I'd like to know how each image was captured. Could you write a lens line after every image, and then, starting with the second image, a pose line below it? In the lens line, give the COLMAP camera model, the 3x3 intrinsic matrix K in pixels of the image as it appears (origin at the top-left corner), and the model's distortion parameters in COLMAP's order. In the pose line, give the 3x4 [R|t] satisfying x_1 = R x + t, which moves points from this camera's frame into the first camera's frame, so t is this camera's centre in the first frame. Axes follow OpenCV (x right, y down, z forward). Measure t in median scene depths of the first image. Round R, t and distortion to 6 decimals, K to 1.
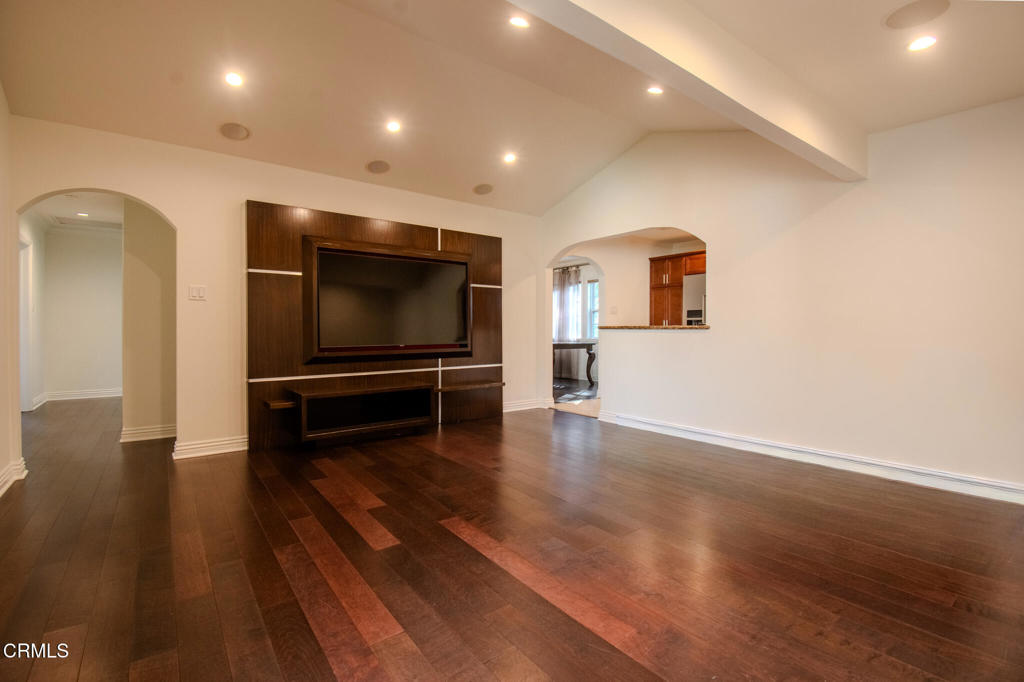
lens RADIAL K [[441.3, 0, 511.7], [0, 441.3, 328.7], [0, 0, 1]] dist [0.000167, 0.000003]
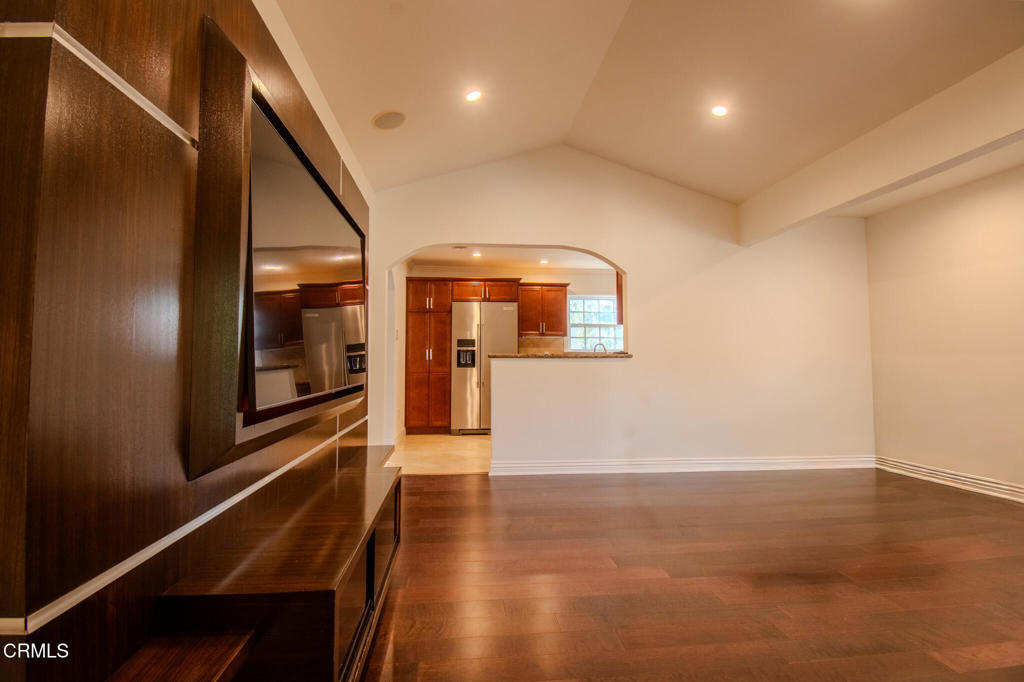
lens RADIAL K [[442.5, 0, 512.0], [0, 442.5, 341.0], [0, 0, 1]] dist [-0.001617, -0.000501]
pose [[0.488772, 0.030382, 0.871882, -0.355420], [0.009307, 0.999155, -0.040034, 0.000874], [-0.872362, 0.027683, 0.488077, 0.437183]]
